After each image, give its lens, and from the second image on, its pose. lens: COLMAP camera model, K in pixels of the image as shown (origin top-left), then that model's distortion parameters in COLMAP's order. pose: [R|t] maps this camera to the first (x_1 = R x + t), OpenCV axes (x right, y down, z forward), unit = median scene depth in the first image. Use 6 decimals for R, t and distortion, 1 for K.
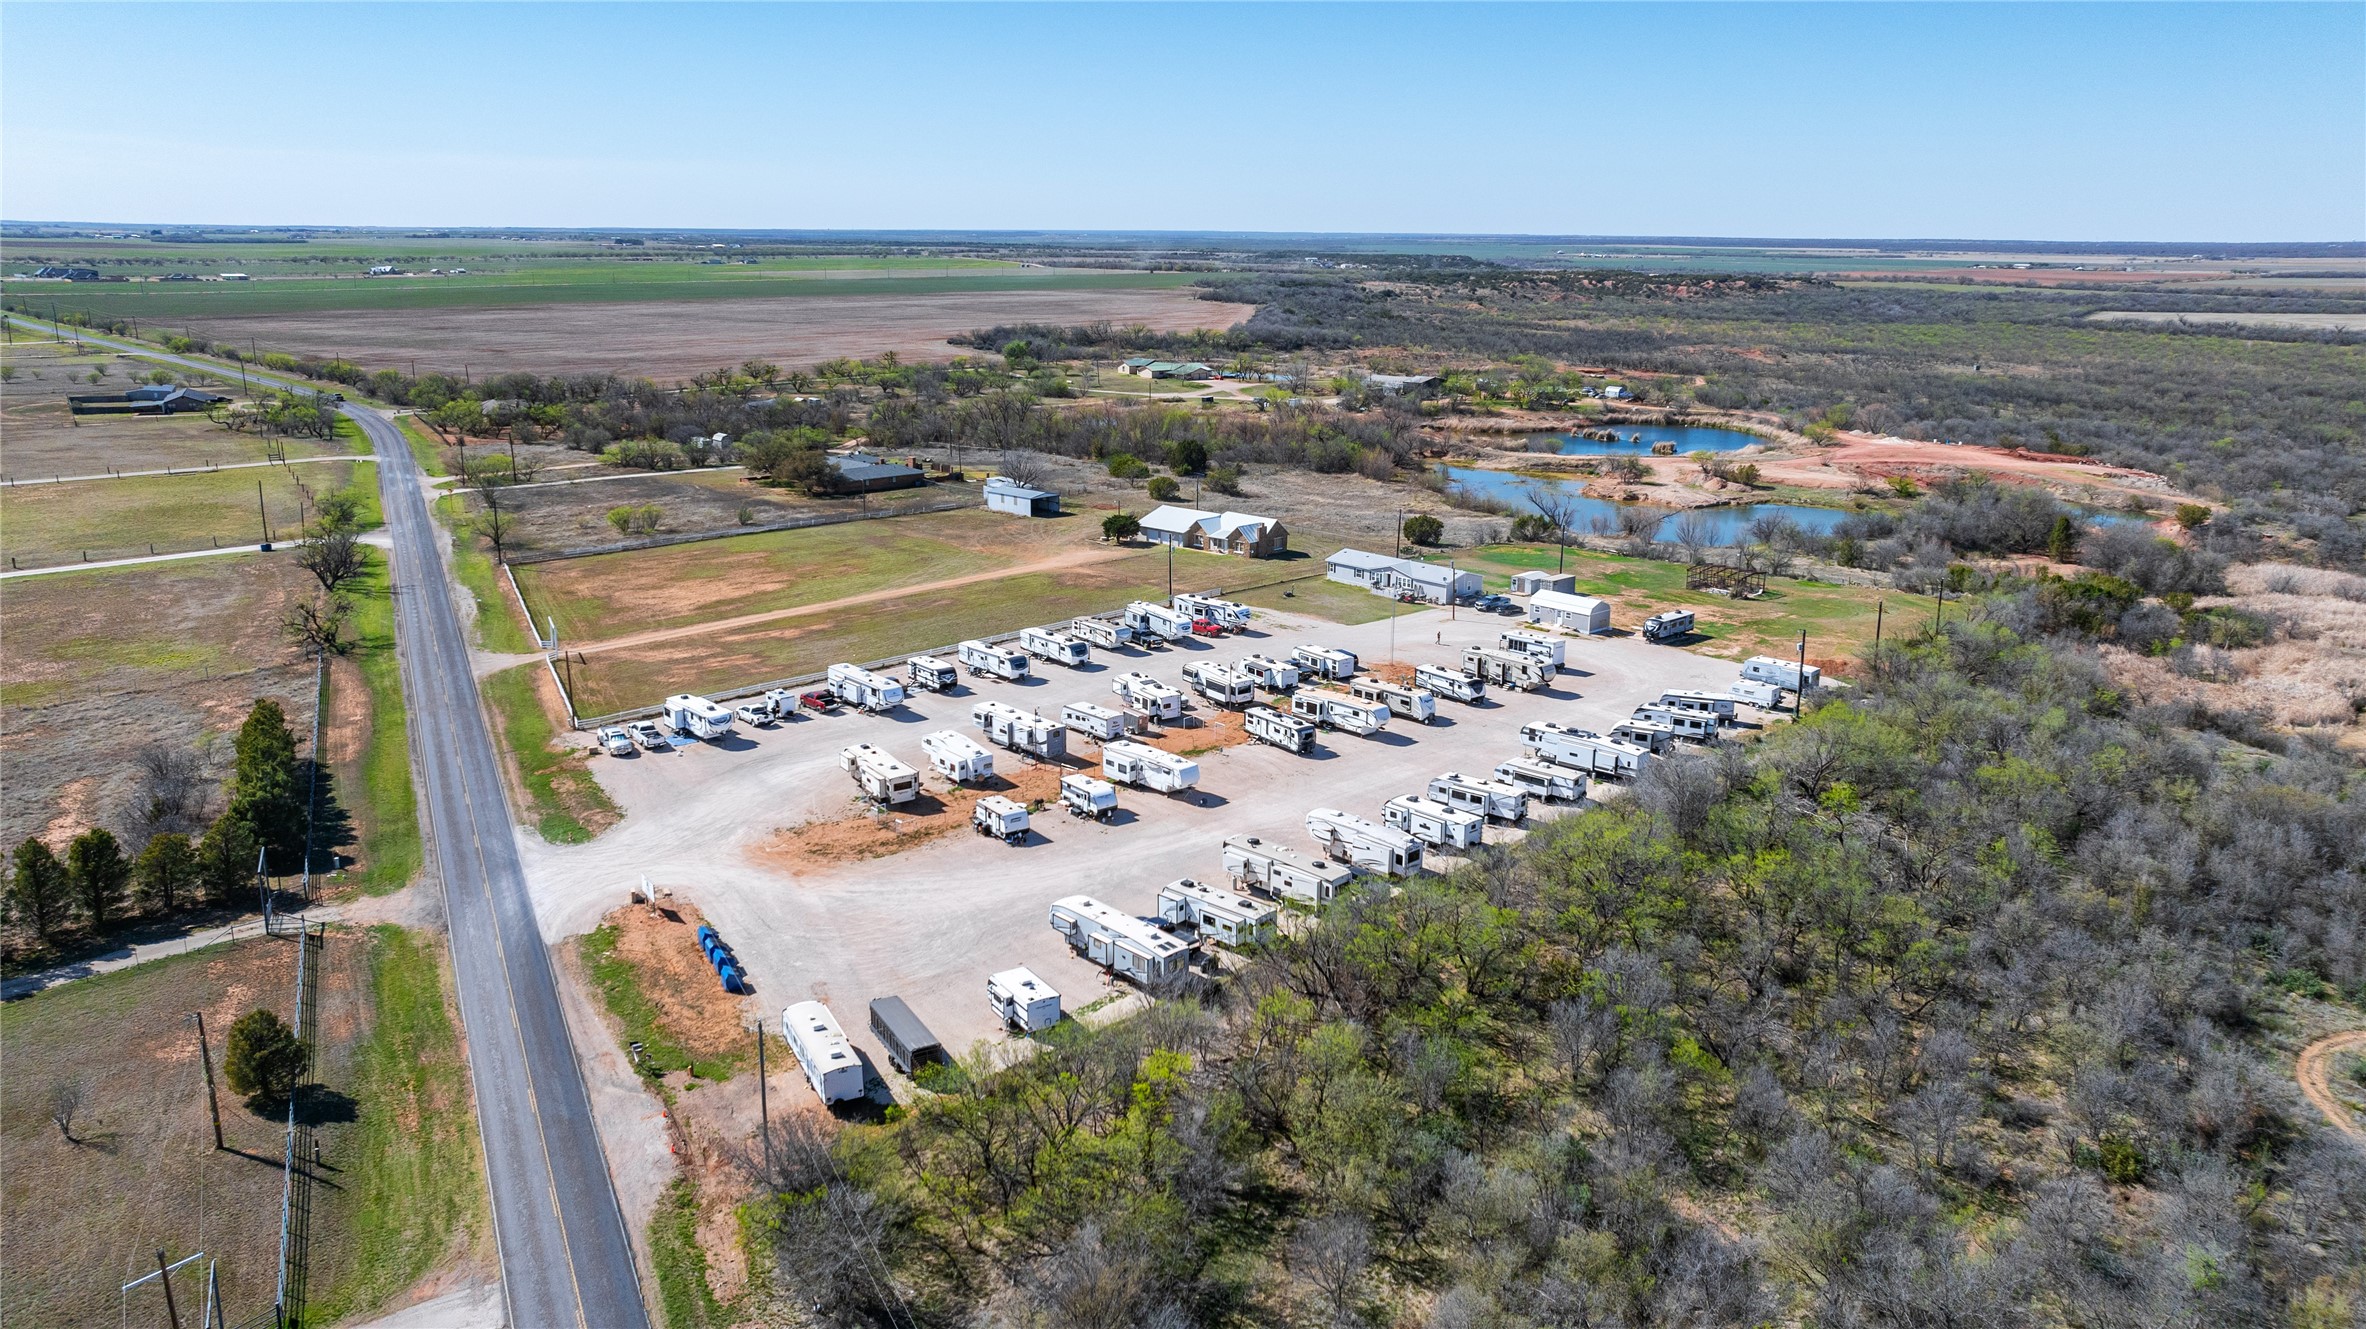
lens RADIAL K [[1641.6, 0, 1189.3], [0, 1641.6, 663.6], [0, 0, 1]] dist [-0.019415, 0.000521]
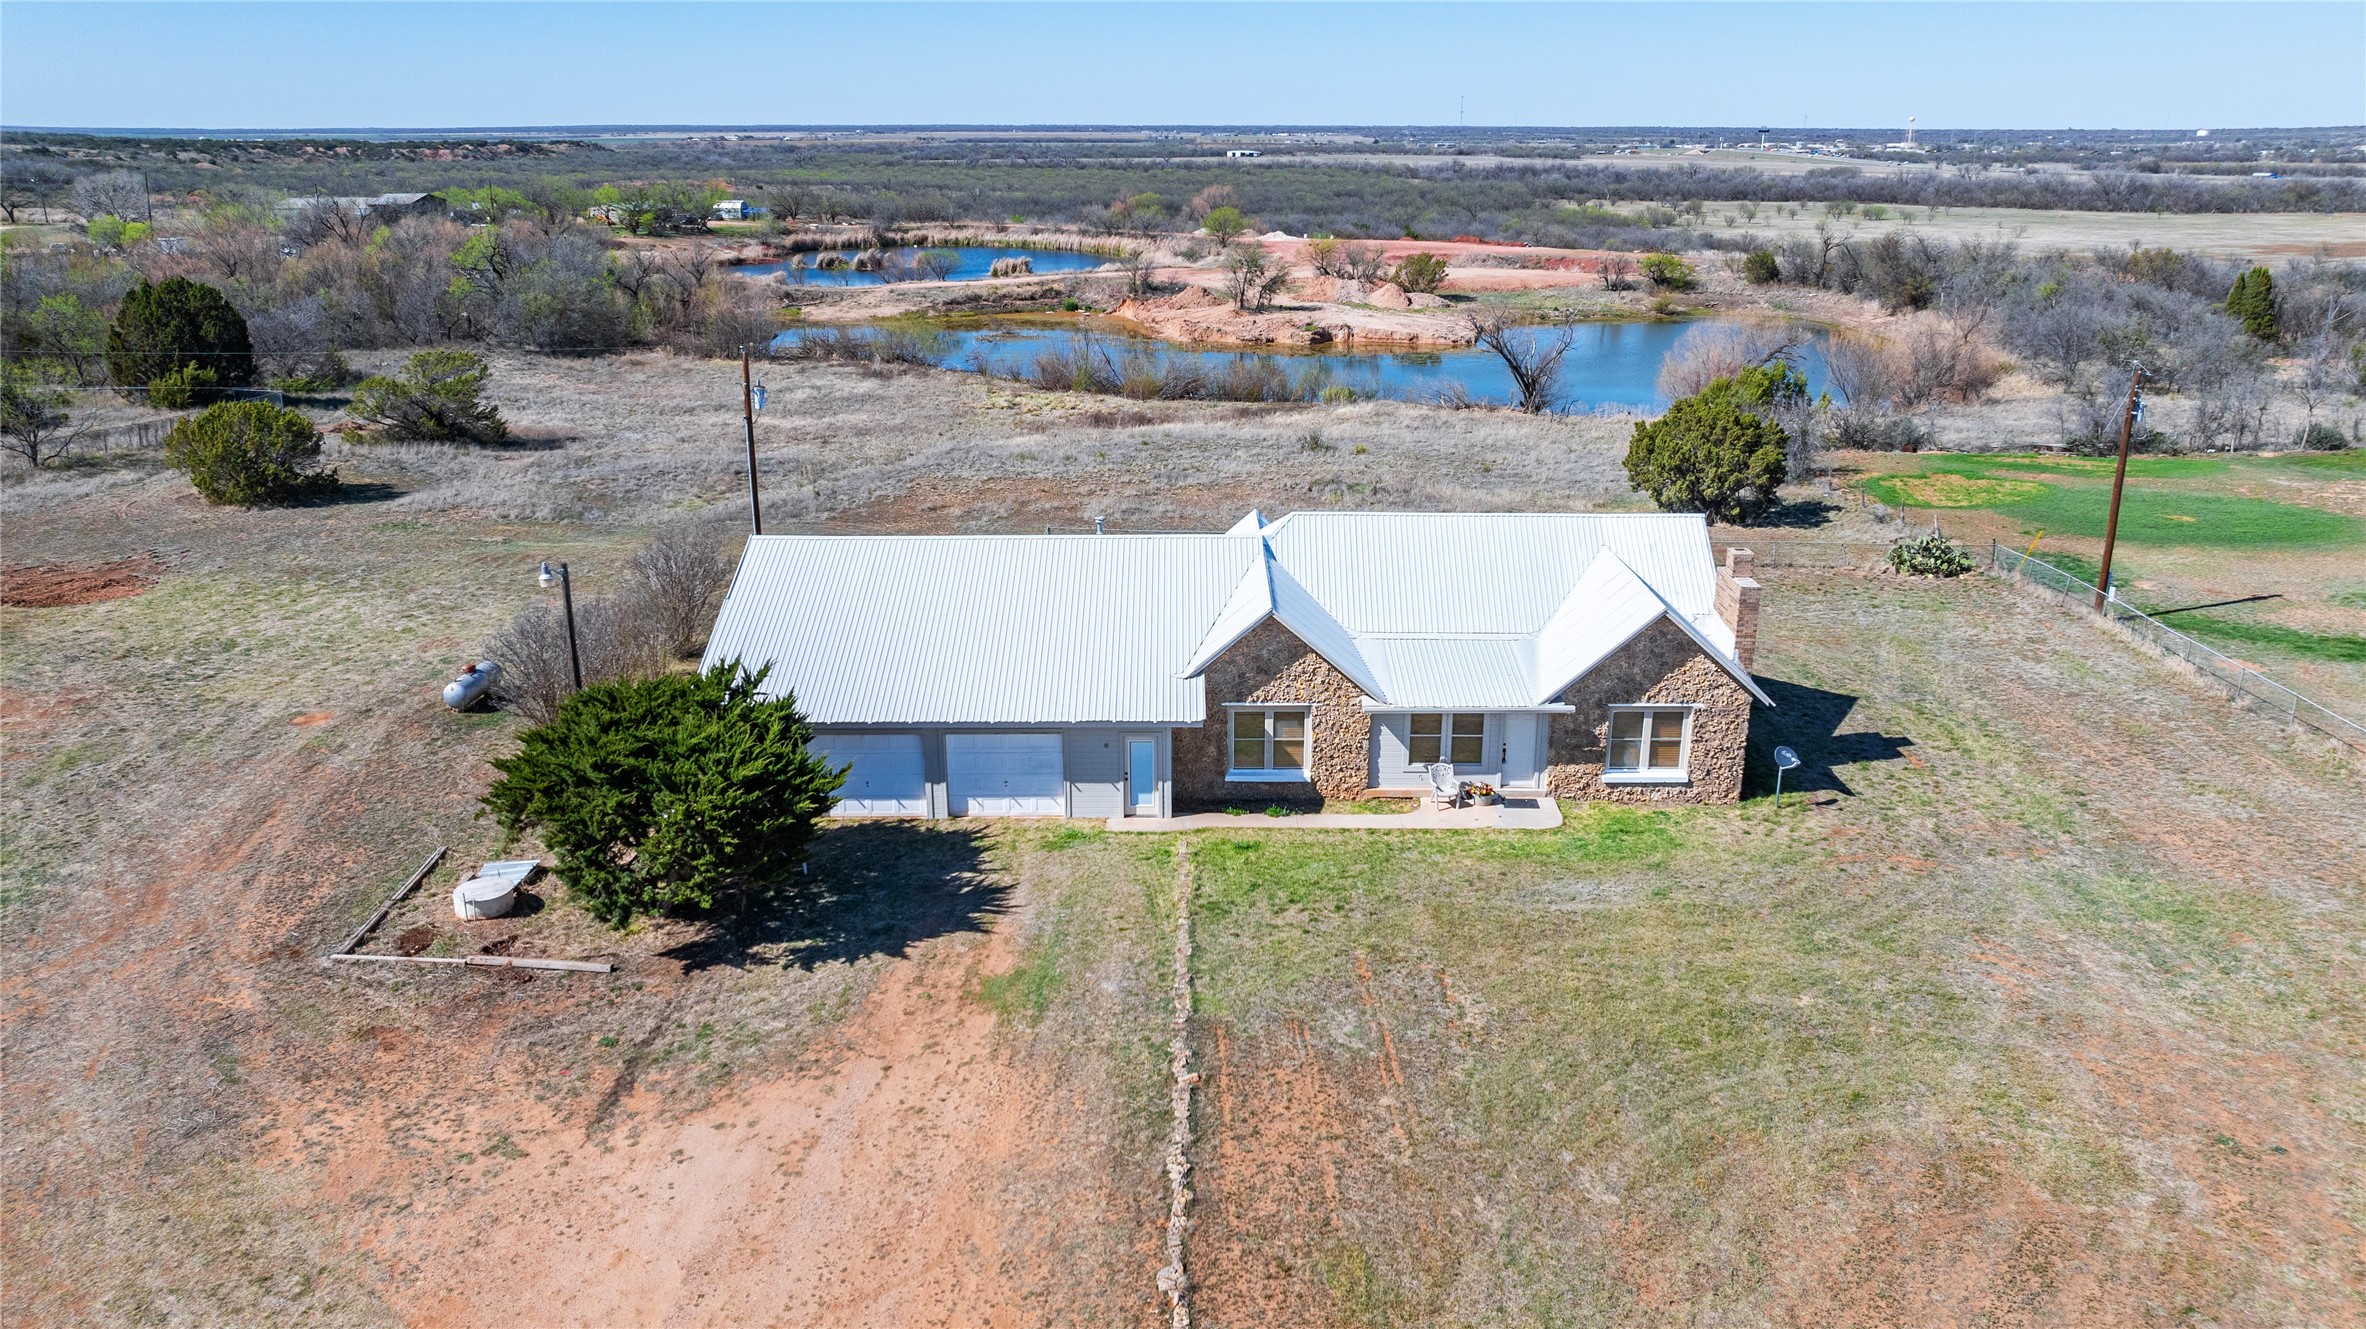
lens RADIAL K [[1678.7, 0, 1183.0], [0, 1678.7, 664.5], [0, 0, 1]] dist [-0.016533, -0.005118]
pose [[0.739862, -0.213666, 0.637927, -0.049669], [0.177175, 0.976635, 0.121625, -0.055269], [-0.649009, 0.023039, 0.760432, 0.490580]]
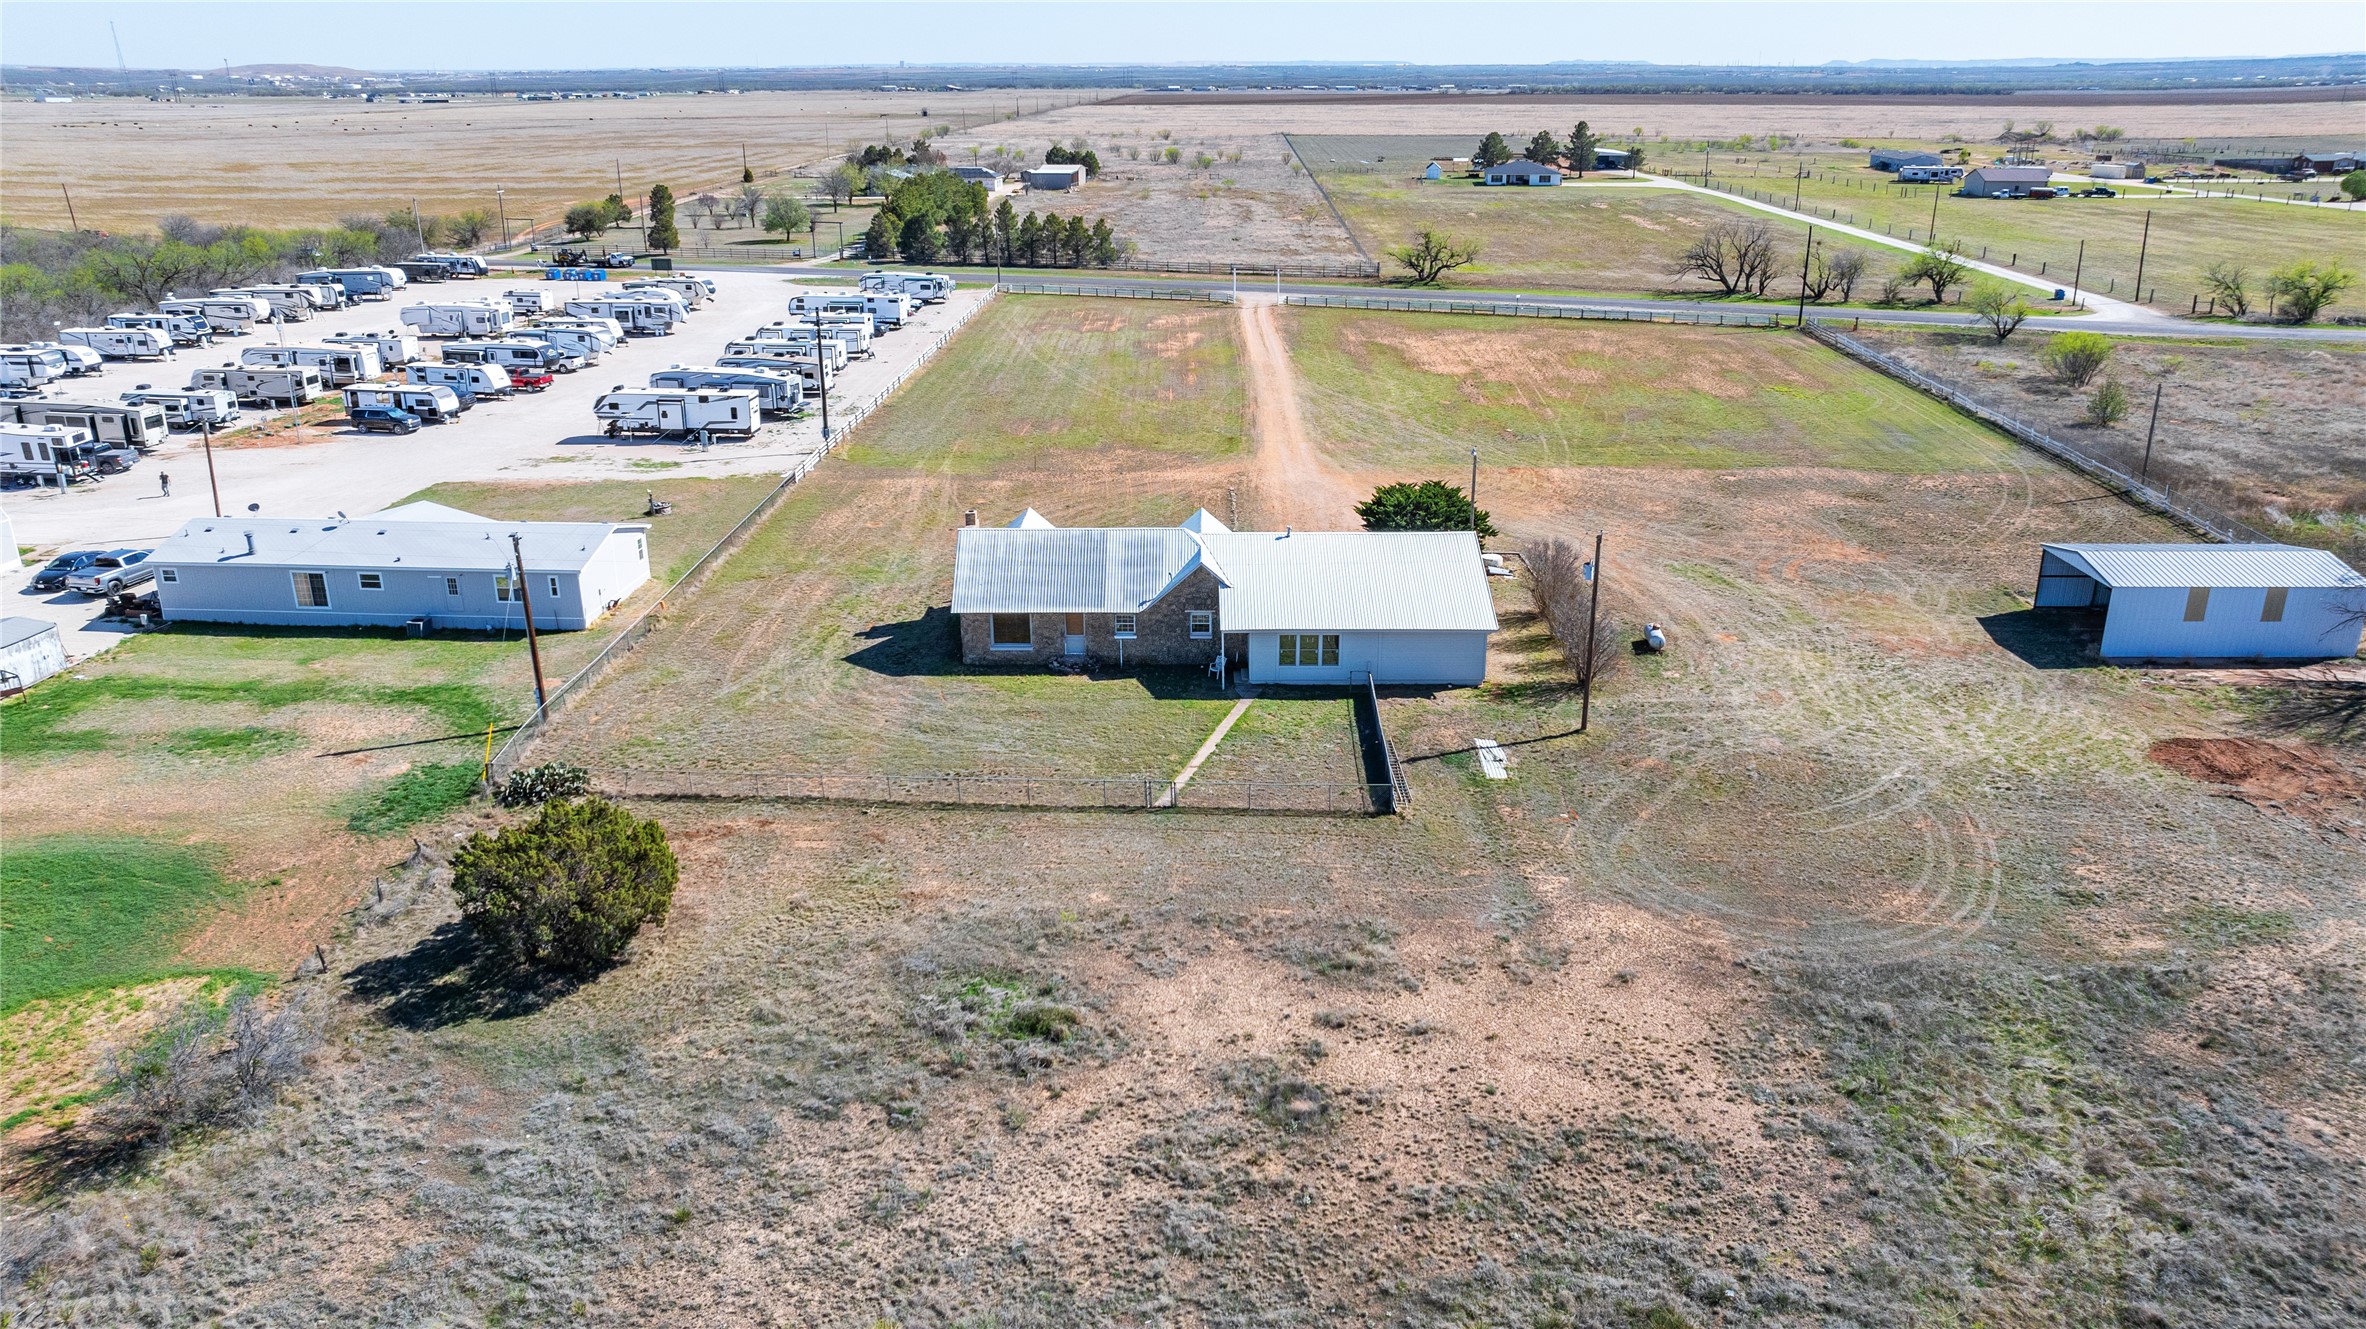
lens RADIAL K [[1689.8, 0, 1163.3], [0, 1689.8, 663.1], [0, 0, 1]] dist [-0.014528, 0.007171]
pose [[-0.751265, 0.214554, -0.624154, 0.118434], [-0.171283, 0.849904, 0.498322, -0.120752], [0.637388, 0.481279, -0.601753, 0.656465]]
